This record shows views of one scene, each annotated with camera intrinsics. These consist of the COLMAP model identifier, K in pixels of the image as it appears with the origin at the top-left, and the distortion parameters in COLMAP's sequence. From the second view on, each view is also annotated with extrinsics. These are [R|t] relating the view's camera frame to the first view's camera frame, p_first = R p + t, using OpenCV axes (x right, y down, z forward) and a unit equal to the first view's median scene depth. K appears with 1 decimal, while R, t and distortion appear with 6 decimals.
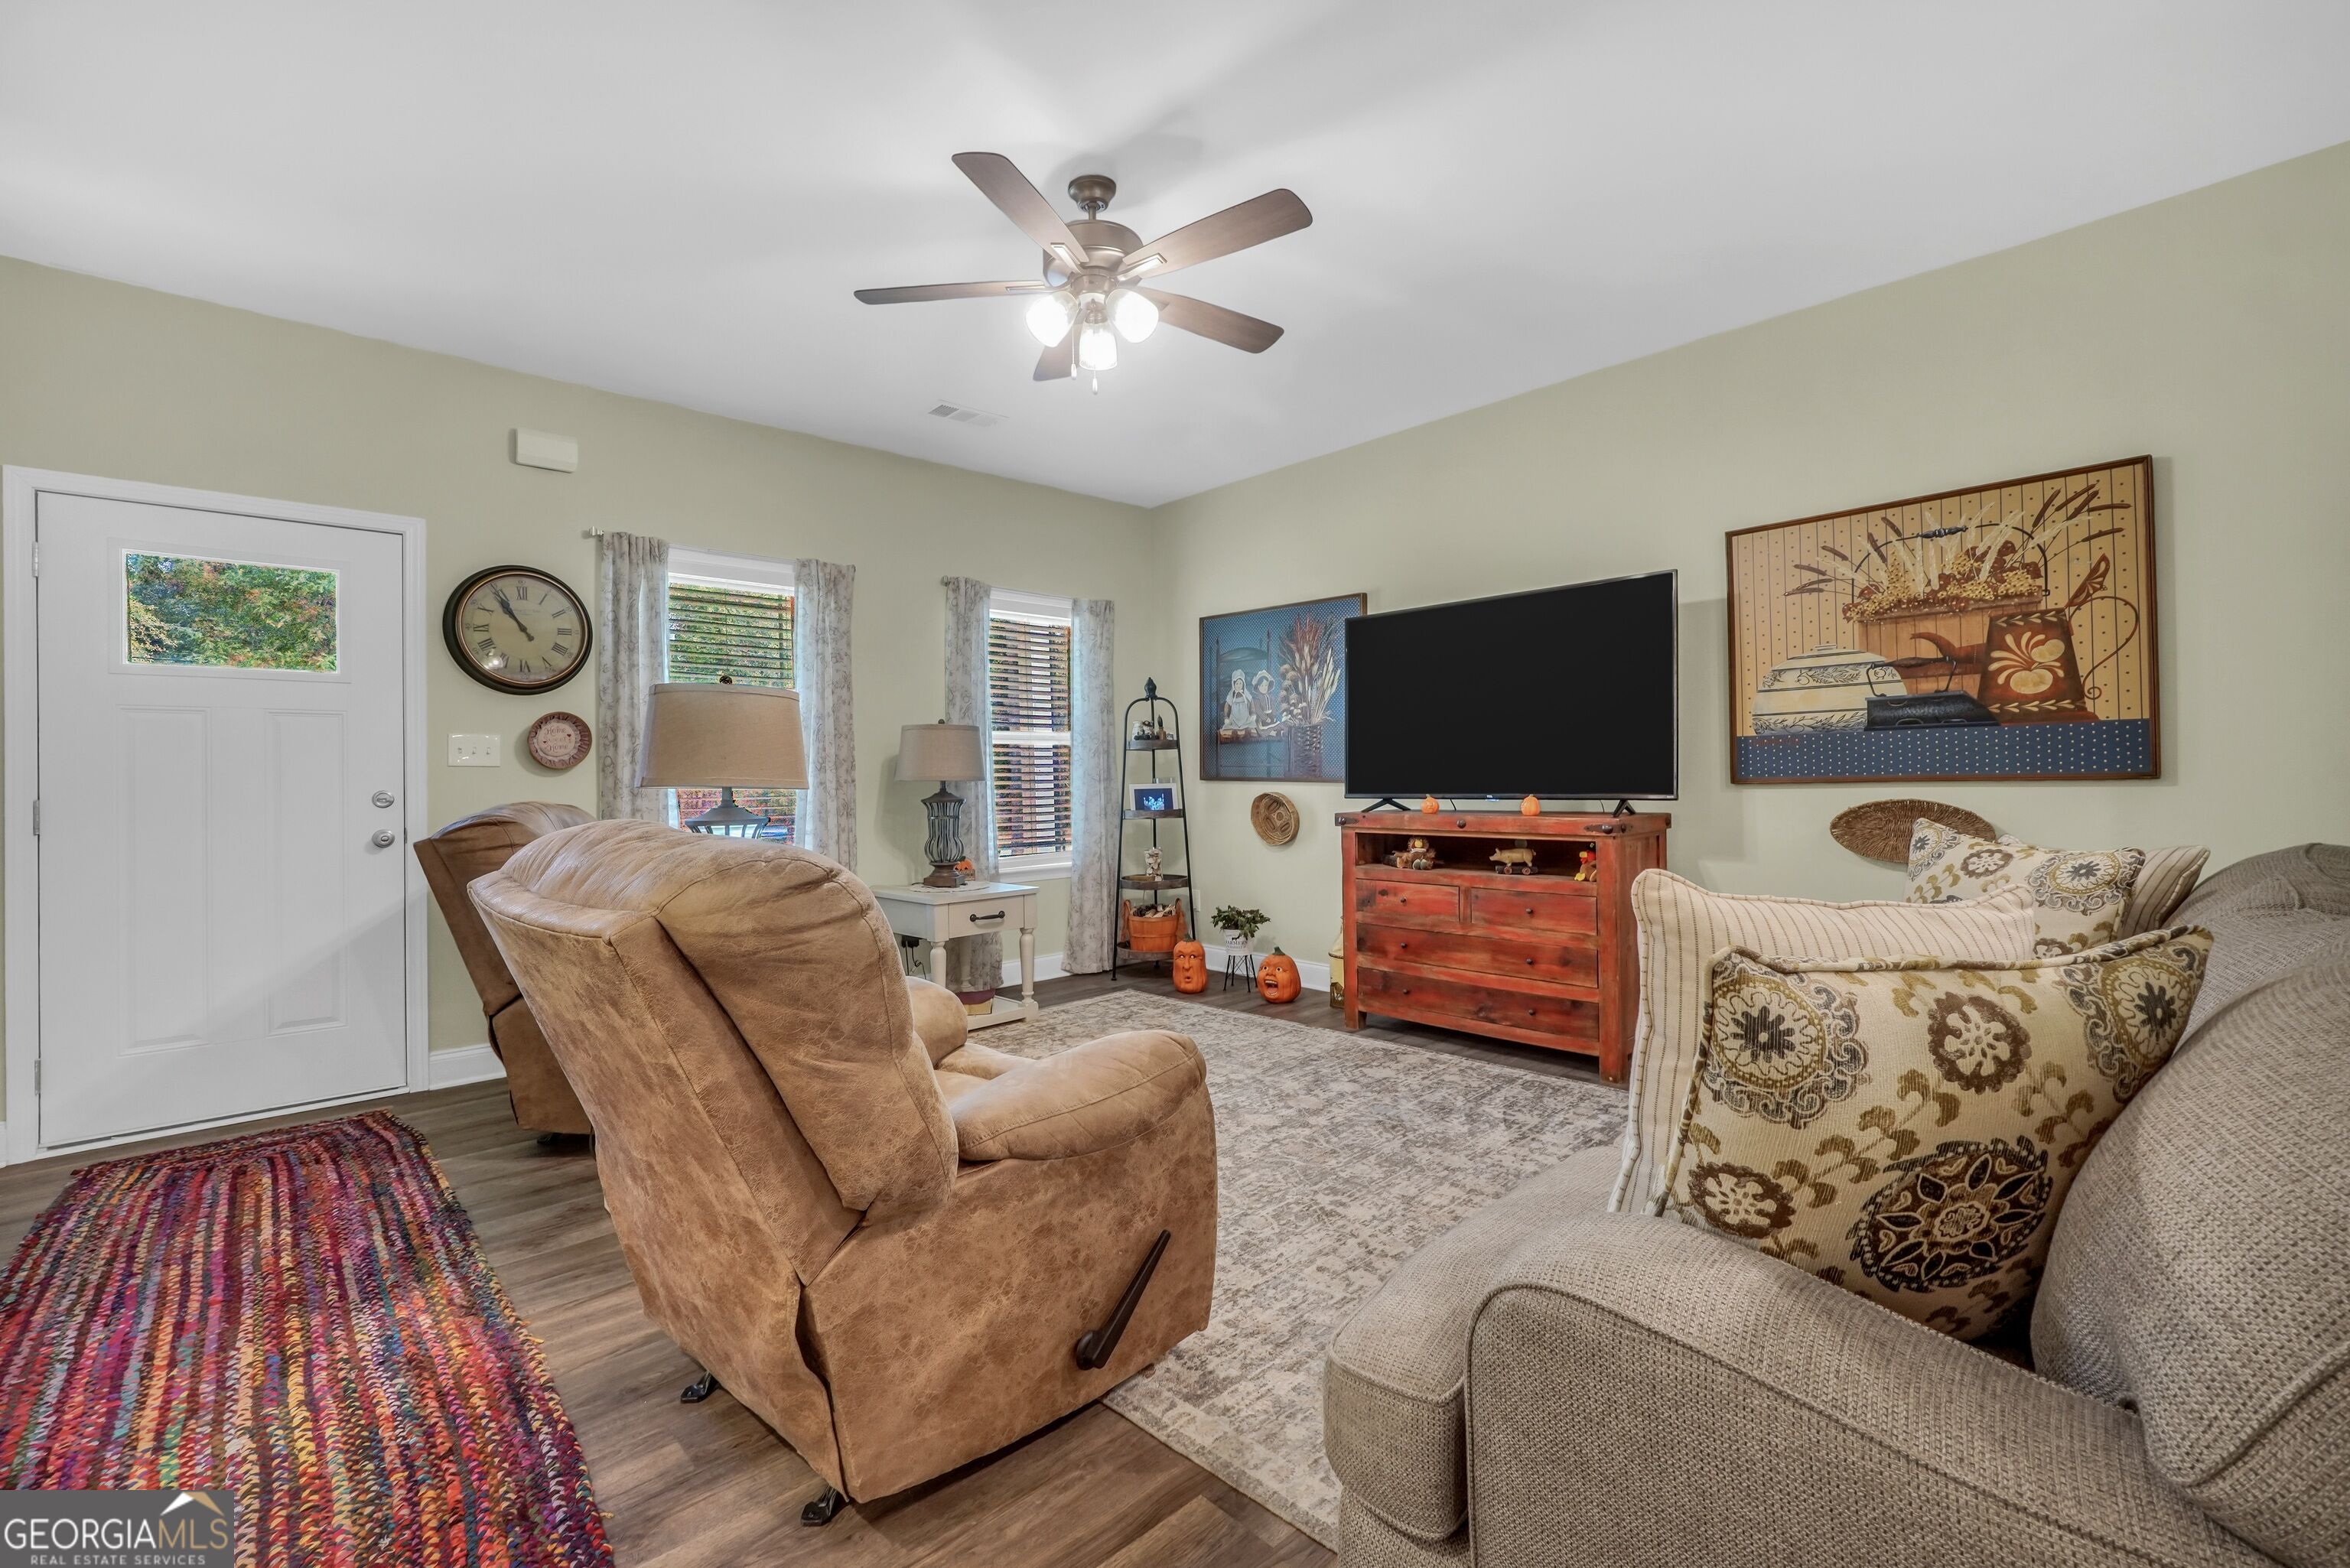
lens RADIAL K [[968.0, 0, 1174.3], [0, 968.0, 761.6], [0, 0, 1]] dist [-0.032013, 0.000086]
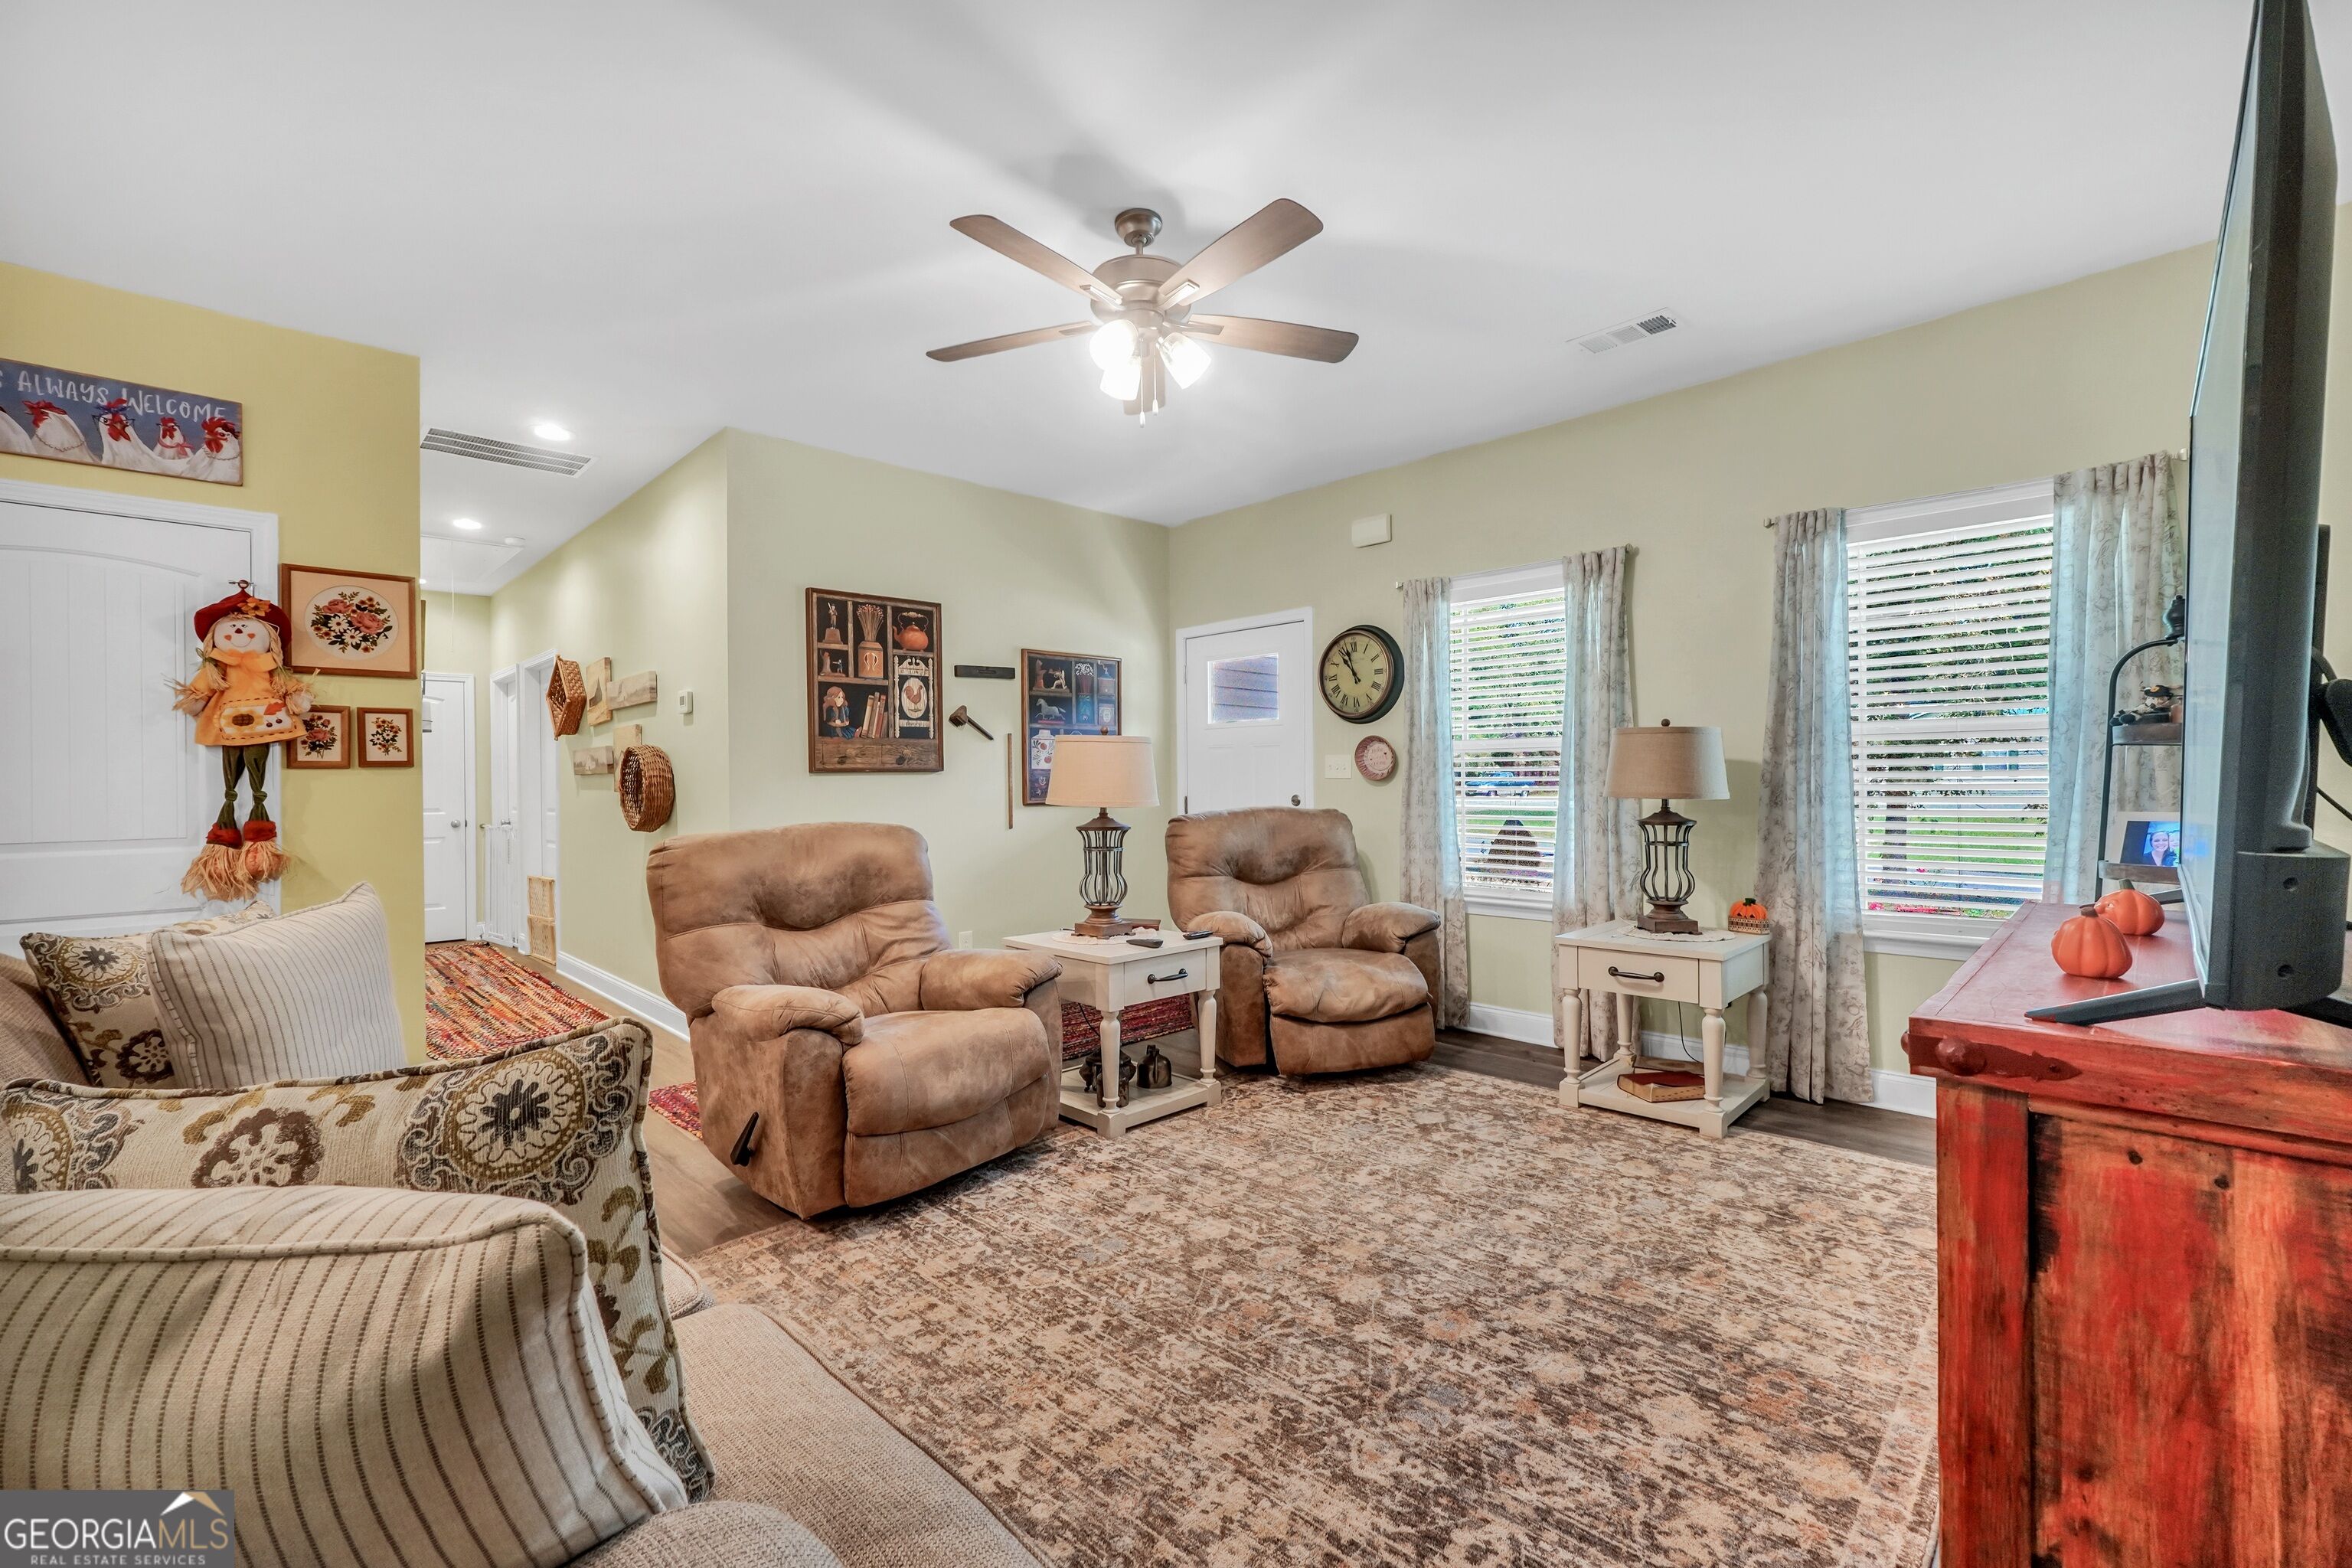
lens RADIAL K [[991.9, 0, 1173.0], [0, 991.9, 778.2], [0, 0, 1]] dist [-0.003678, 0.000511]
pose [[0.041723, 0.019271, -0.998943, 0.735841], [0.031453, 0.999293, 0.020592, -0.033937], [0.998634, -0.032278, 0.041087, 0.741827]]
